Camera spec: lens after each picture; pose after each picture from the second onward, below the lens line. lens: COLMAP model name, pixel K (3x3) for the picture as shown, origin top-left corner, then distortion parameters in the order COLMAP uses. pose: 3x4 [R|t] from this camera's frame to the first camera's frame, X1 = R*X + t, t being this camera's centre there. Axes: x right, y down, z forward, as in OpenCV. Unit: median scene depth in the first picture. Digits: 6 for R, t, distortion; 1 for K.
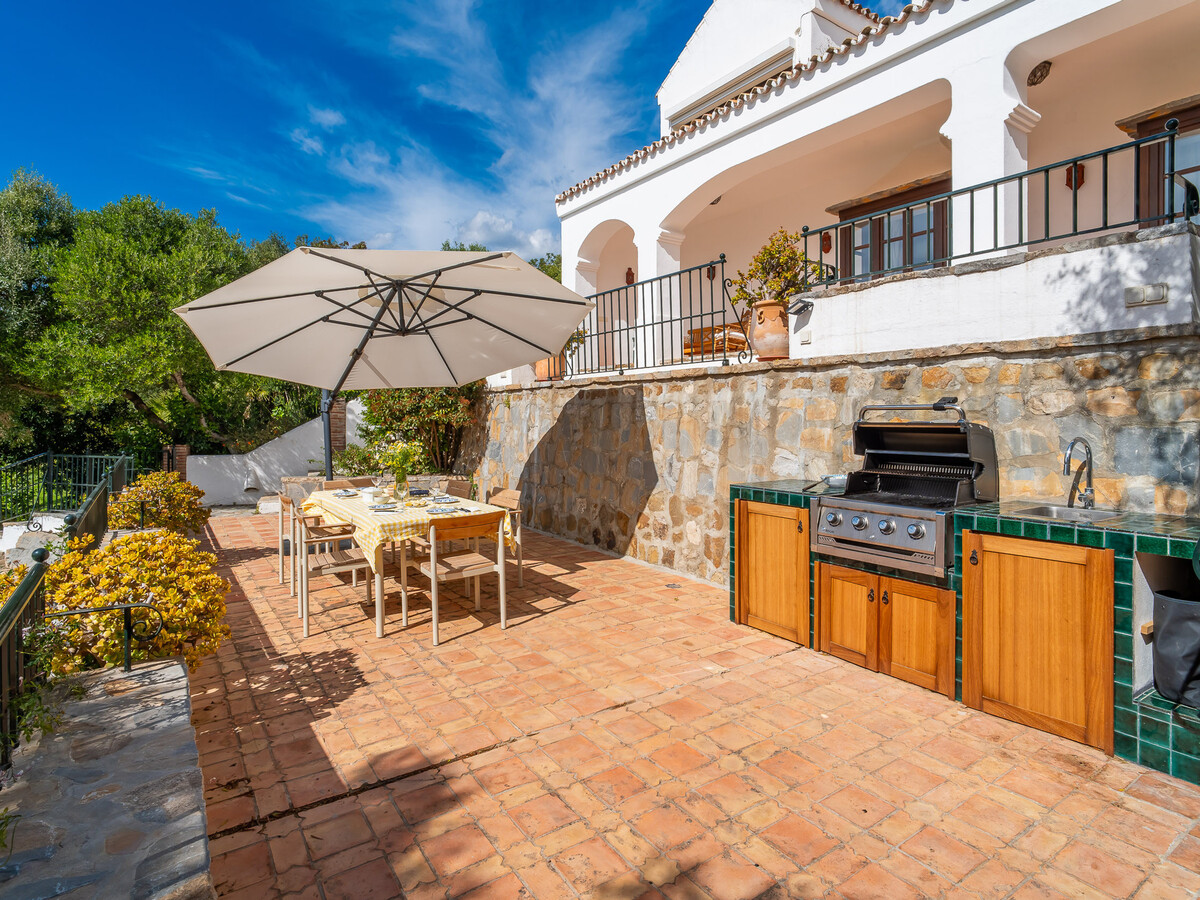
lens RADIAL K [[630.9, 0, 596.7], [0, 630.9, 443.7], [0, 0, 1]] dist [-0.006152, -0.000158]
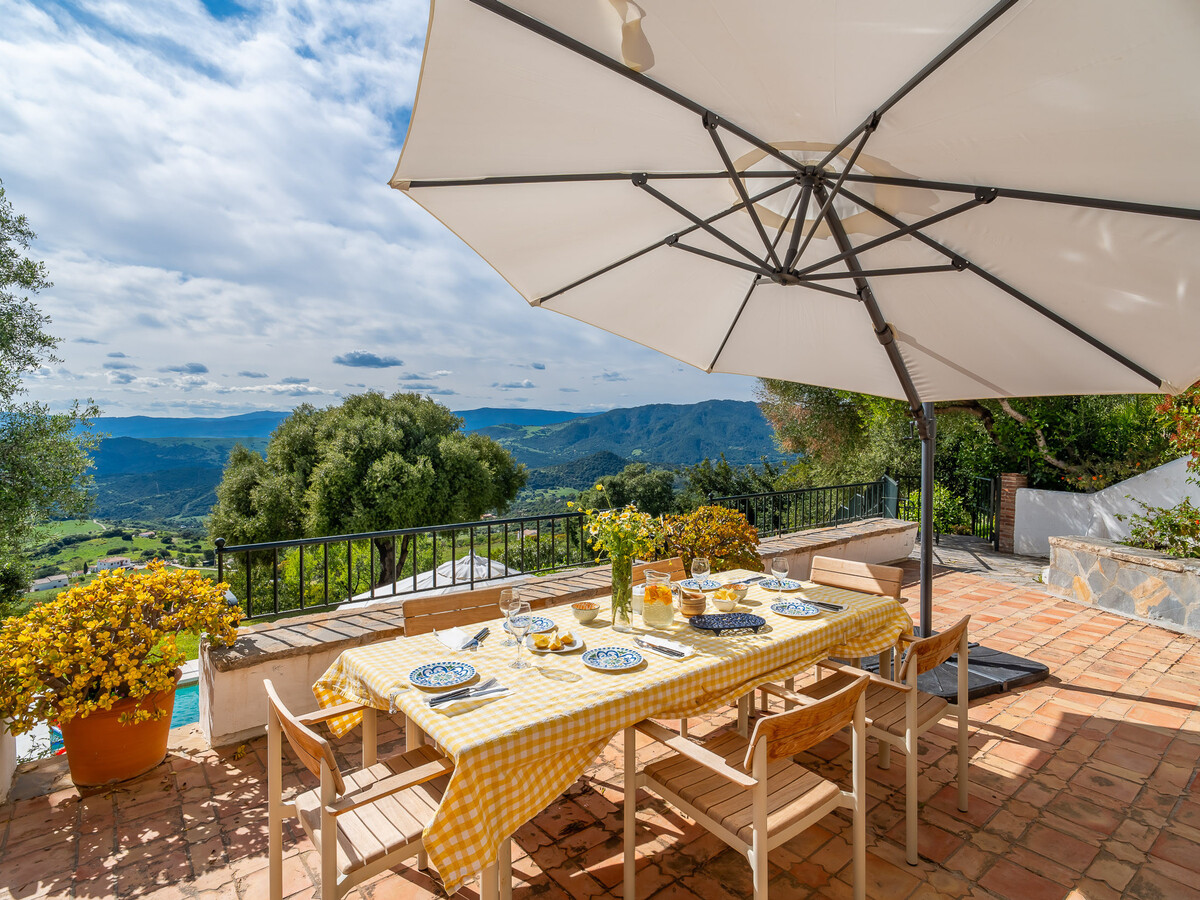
lens RADIAL K [[630.9, 0, 595.8], [0, 630.9, 446.8], [0, 0, 1]] dist [-0.006152, -0.000158]
pose [[0.121196, 0.031761, -0.992120, 0.088852], [-0.055167, 0.998159, 0.025215, -0.029349], [0.991094, 0.051676, 0.122725, 0.455688]]
